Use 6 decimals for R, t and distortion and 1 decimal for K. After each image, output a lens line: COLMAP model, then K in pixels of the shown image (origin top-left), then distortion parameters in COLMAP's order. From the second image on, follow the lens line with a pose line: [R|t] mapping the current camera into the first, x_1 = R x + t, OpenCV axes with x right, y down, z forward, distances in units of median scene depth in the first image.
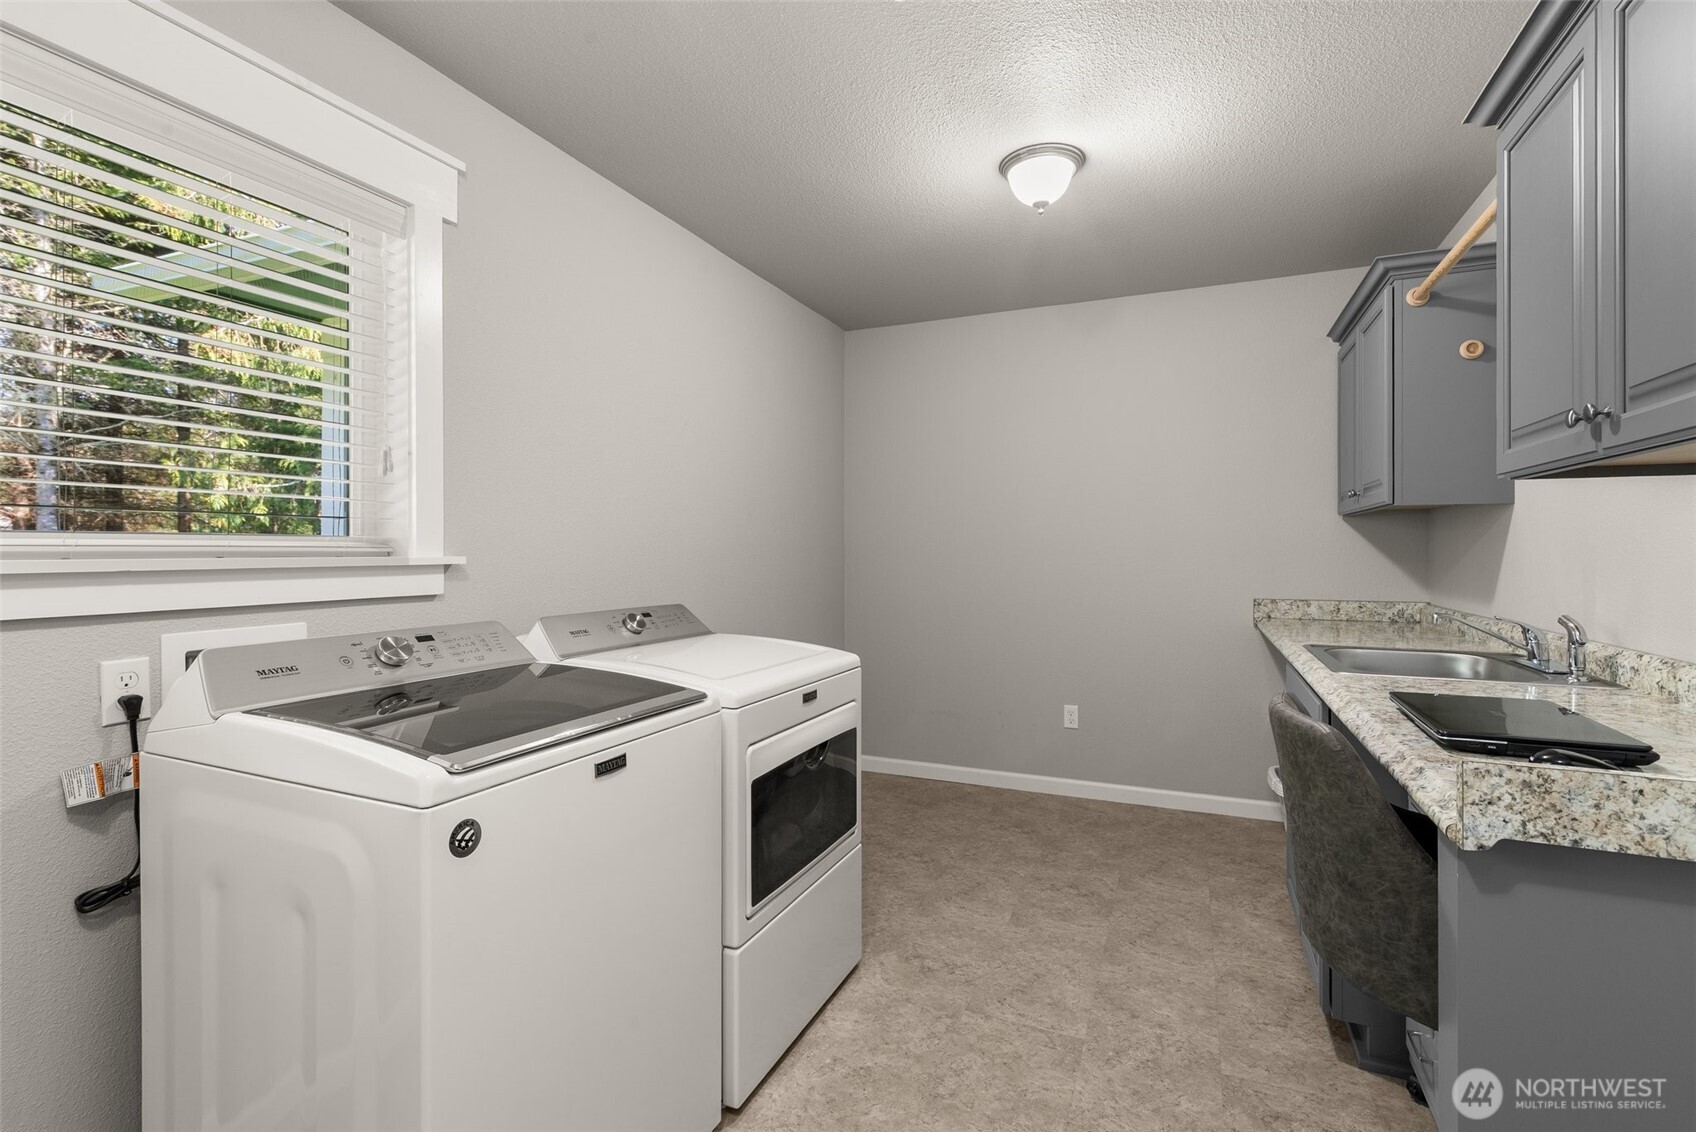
lens RADIAL K [[773.5, 0, 850.3], [0, 773.5, 555.9], [0, 0, 1]] dist [-0.002106, -0.000113]
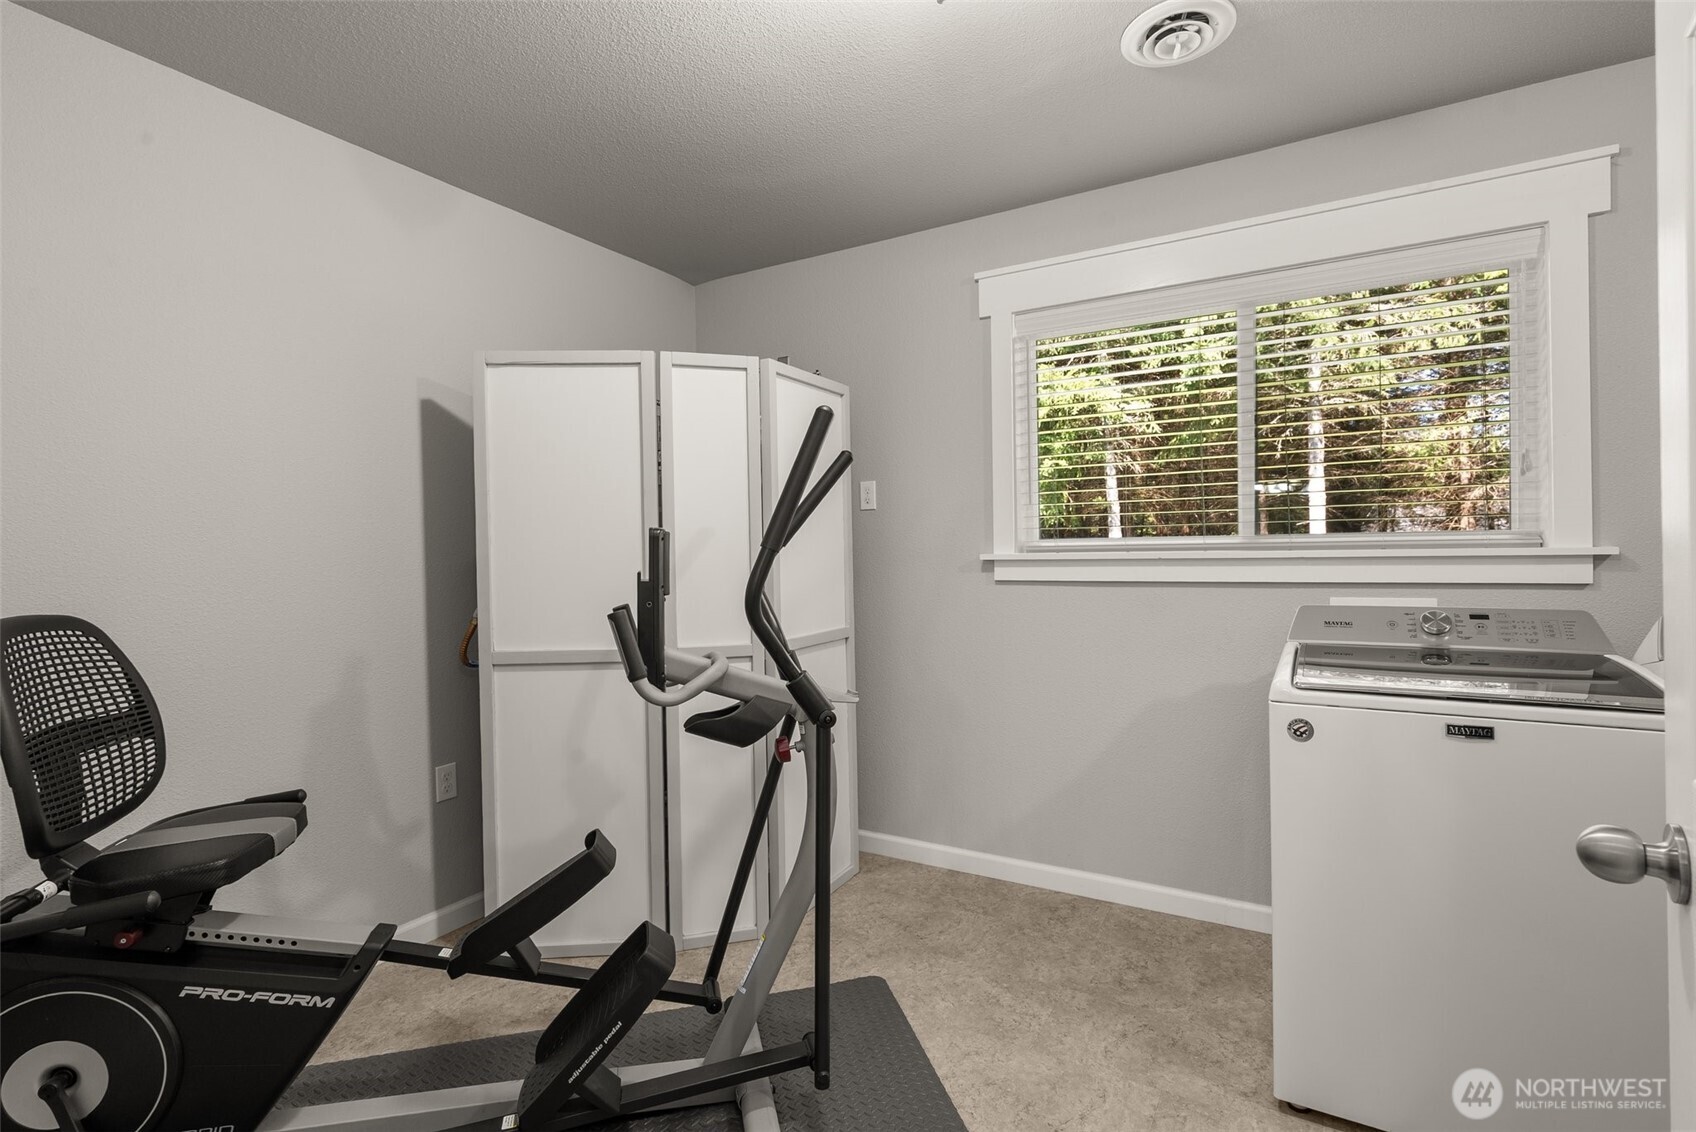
lens RADIAL K [[773.5, 0, 850.3], [0, 773.5, 555.9], [0, 0, 1]] dist [-0.002106, -0.000113]
pose [[-0.100166, 0.007526, -0.994942, 0.698567], [0.009810, 0.999930, 0.006576, -0.004034], [0.994922, -0.009101, -0.100233, 0.153433]]
